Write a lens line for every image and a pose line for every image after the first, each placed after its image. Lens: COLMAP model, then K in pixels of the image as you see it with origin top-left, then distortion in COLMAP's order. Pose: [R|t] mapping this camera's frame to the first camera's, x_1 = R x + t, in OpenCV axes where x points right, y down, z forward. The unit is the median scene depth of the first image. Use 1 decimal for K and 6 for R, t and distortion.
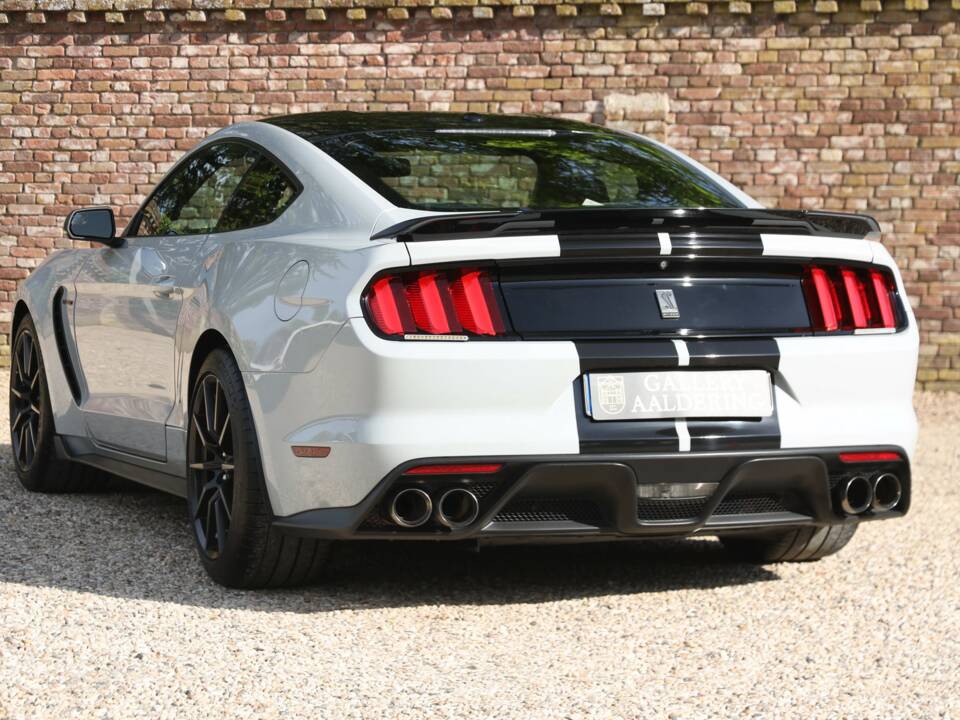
lens RADIAL K [[3211.0, 0, 523.7], [0, 3211.0, 362.6], [0, 0, 1]] dist [0.278970, -0.959690]
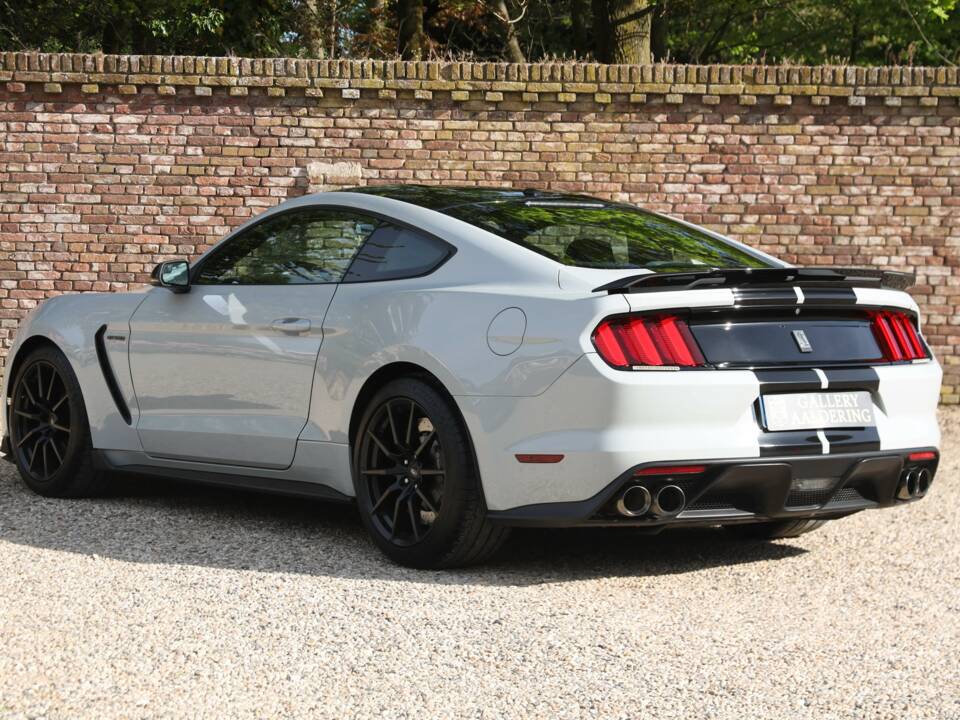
lens RADIAL K [[2709.1, 0, 535.8], [0, 2709.1, 441.1], [0, 0, 1]] dist [0.162162, -0.021426]
pose [[0.944820, -0.014123, 0.327286, -0.234076], [0.005896, 0.999641, 0.026117, -0.004012], [-0.327537, -0.022747, 0.944564, -0.004296]]
